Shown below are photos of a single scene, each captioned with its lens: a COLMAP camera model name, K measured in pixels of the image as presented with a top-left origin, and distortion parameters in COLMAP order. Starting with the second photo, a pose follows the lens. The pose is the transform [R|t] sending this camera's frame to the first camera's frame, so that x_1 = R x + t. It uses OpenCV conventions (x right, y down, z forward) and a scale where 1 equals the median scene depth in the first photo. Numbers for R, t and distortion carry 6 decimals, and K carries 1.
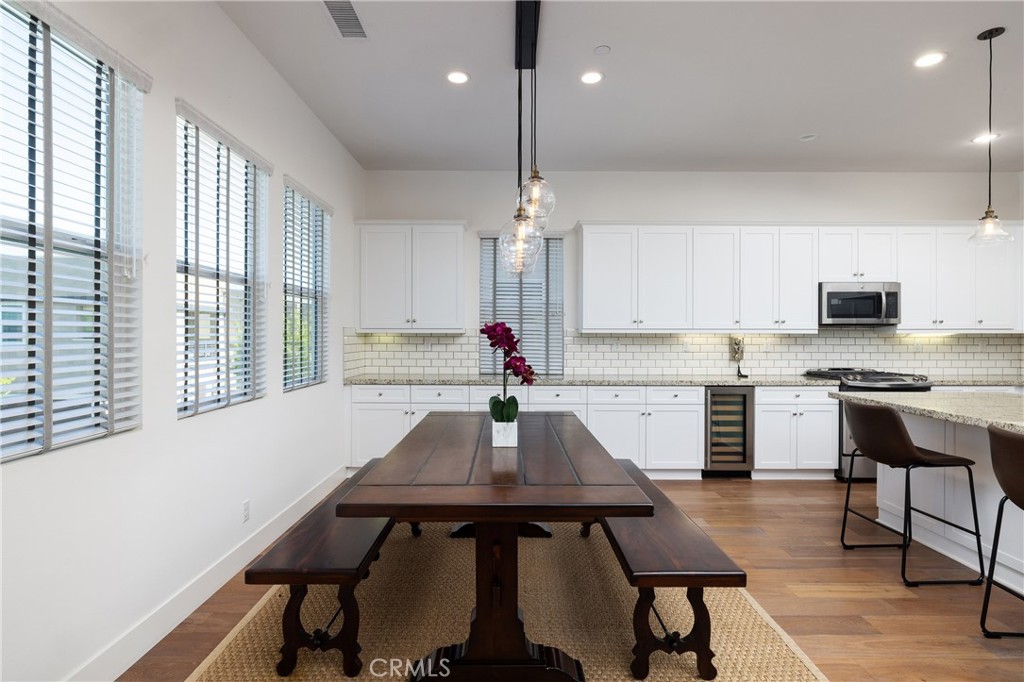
lens RADIAL K [[503.0, 0, 510.4], [0, 503.0, 339.1], [0, 0, 1]] dist [-0.002921, 0.000006]
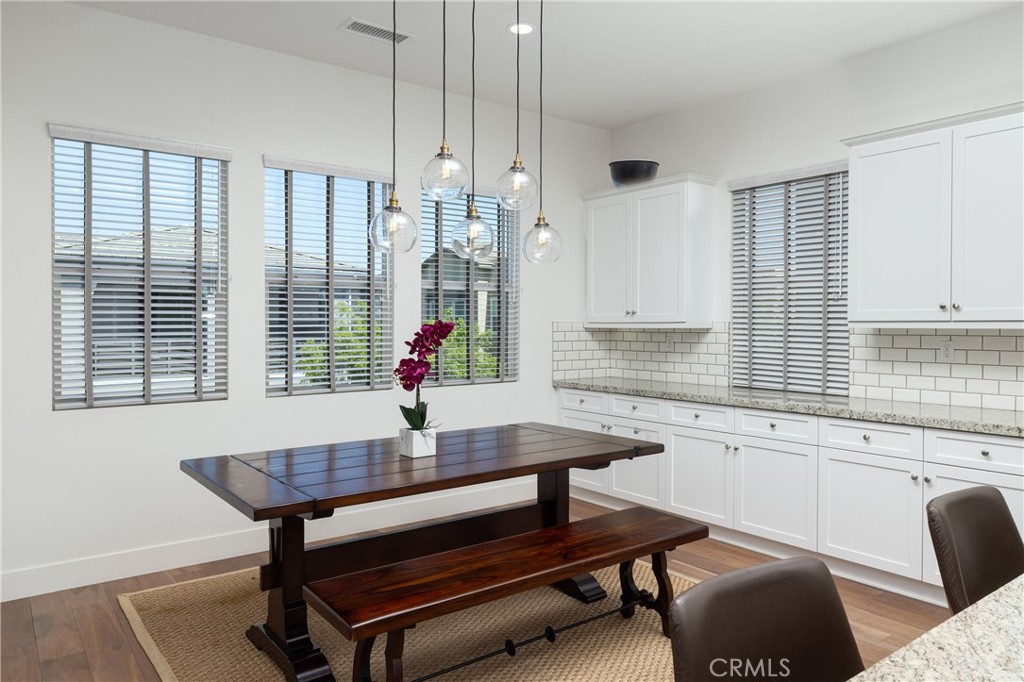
lens RADIAL K [[699.4, 0, 511.5], [0, 699.4, 331.9], [0, 0, 1]] dist [0.005922, 0.002927]
pose [[0.603129, 0.004945, -0.797628, 0.592903], [-0.004177, 0.999987, 0.003041, -0.009543], [0.797632, 0.001497, 0.603142, 0.196058]]
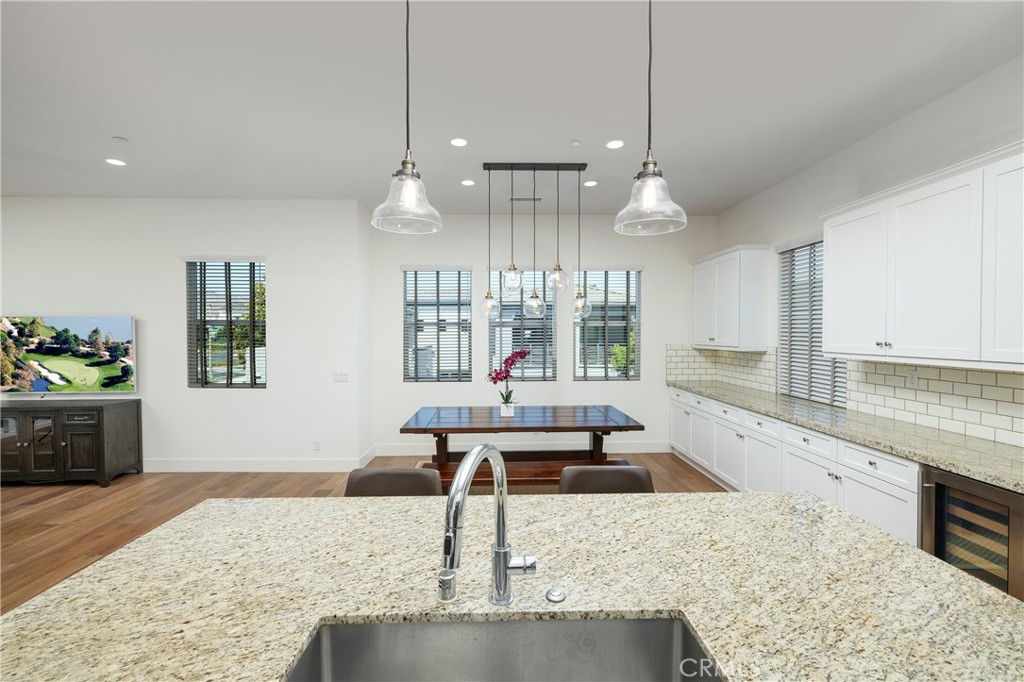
lens RADIAL K [[429.6, 0, 510.3], [0, 429.6, 341.0], [0, 0, 1]] dist [0.009260, -0.000087]
pose [[0.025354, 0.014491, -0.999573, 0.847637], [-0.004449, 0.999887, 0.014383, -0.047288], [0.999669, 0.004083, 0.025416, 0.520787]]
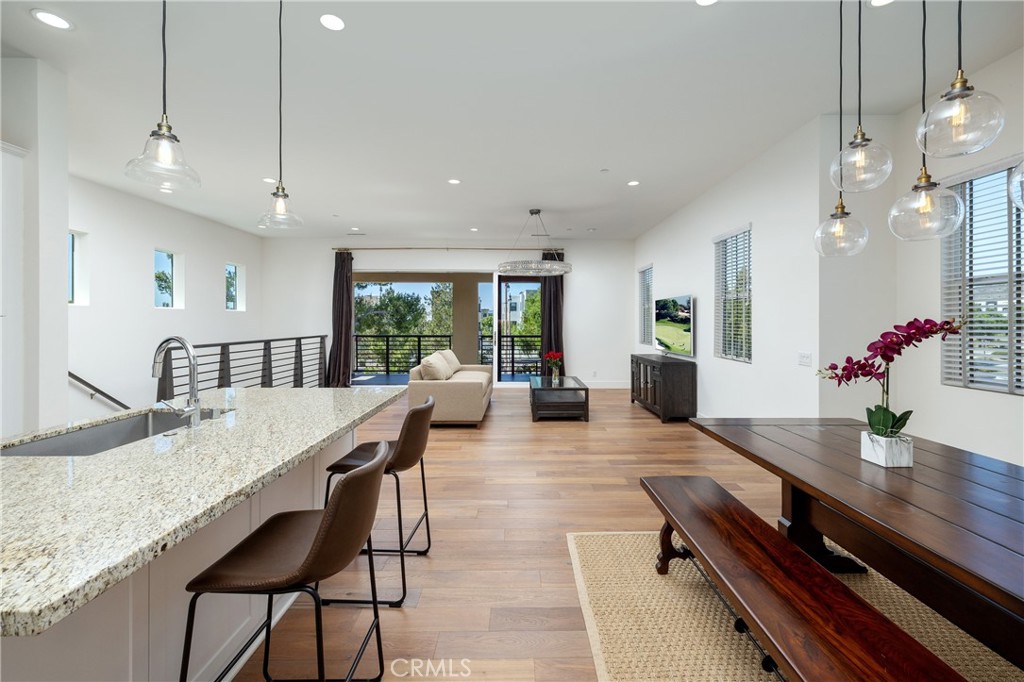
lens RADIAL K [[438.0, 0, 509.3], [0, 438.0, 346.5], [0, 0, 1]] dist [0.015555, -0.000326]
pose [[-0.999895, 0.000033, 0.014474, 0.330119], [0.000898, 0.998211, 0.059777, -0.014092], [-0.014447, 0.059783, -0.998107, 0.925026]]
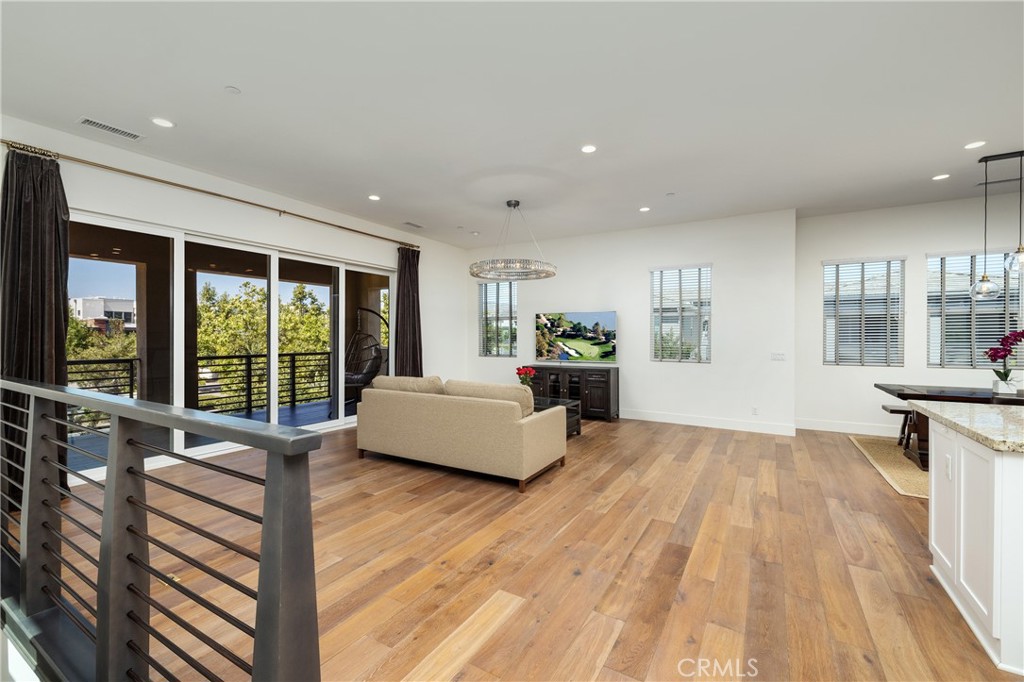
lens RADIAL K [[429.6, 0, 510.3], [0, 429.6, 341.0], [0, 0, 1]] dist [0.009260, -0.000087]
pose [[-0.515058, 0.005643, -0.857137, 1.291497], [-0.004462, 0.999947, 0.009265, 0.000987], [0.857144, 0.008597, -0.515006, 0.119859]]
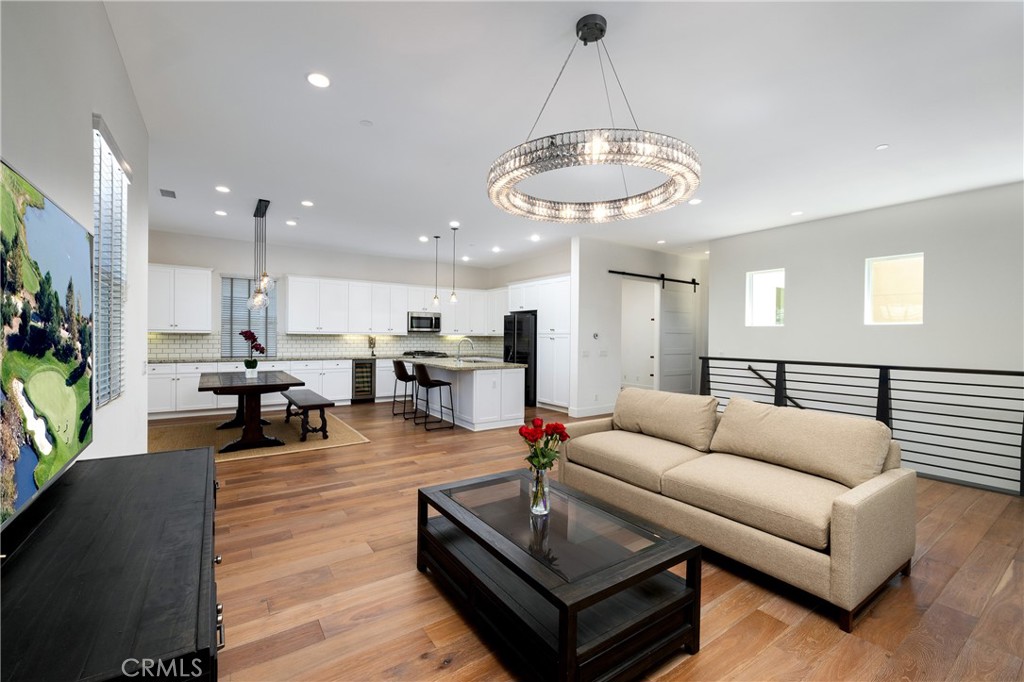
lens RADIAL K [[429.7, 0, 510.0], [0, 429.7, 338.6], [0, 0, 1]] dist [-0.000223, 0.000358]
pose [[0.822415, 0.003692, 0.568875, -0.094303], [-0.006215, 0.999978, 0.002494, -0.003406], [-0.568853, -0.005587, 0.822420, -0.848921]]
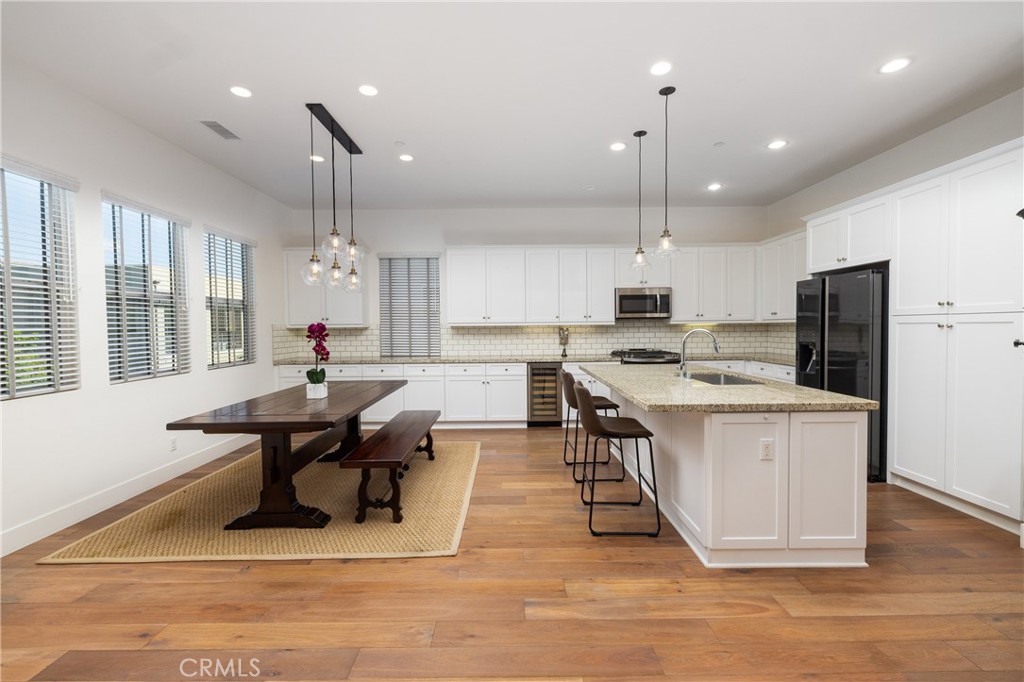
lens RADIAL K [[429.7, 0, 510.0], [0, 429.7, 338.6], [0, 0, 1]] dist [-0.000223, 0.000358]
pose [[0.999918, -0.012154, 0.003946, 0.329606], [0.012050, 0.999608, 0.025280, -0.006214], [-0.004252, -0.025230, 0.999673, -0.214707]]
